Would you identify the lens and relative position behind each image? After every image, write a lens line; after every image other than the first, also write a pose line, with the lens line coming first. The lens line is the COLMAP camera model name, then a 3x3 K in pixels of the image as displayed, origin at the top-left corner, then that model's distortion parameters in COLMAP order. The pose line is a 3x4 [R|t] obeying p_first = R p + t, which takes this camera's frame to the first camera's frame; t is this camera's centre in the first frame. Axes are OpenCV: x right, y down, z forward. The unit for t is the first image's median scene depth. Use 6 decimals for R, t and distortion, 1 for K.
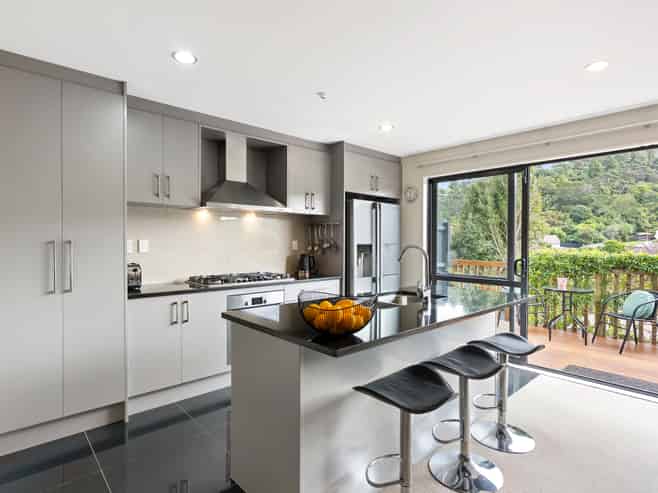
lens RADIAL K [[359.5, 0, 329.0], [0, 359.5, 246.5], [0, 0, 1]] dist [0.003006, 0.000465]
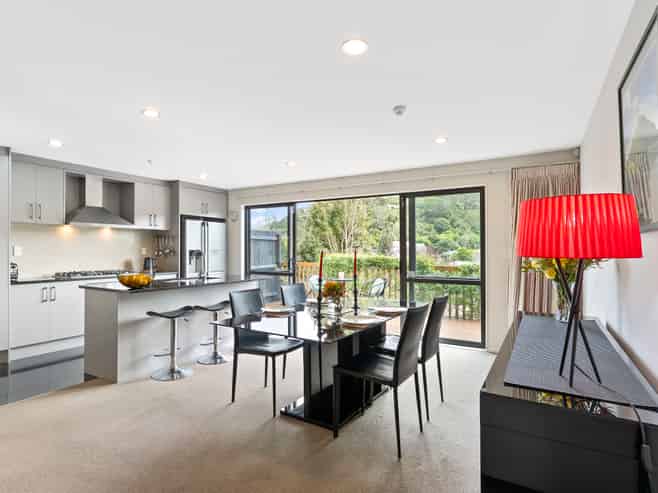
lens RADIAL K [[359.5, 0, 329.0], [0, 359.5, 246.5], [0, 0, 1]] dist [0.003006, 0.000465]
pose [[0.955229, 0.001152, 0.295866, 0.190030], [0.005250, 0.999769, -0.020842, 0.012471], [-0.295822, 0.021462, 0.955002, -0.576605]]
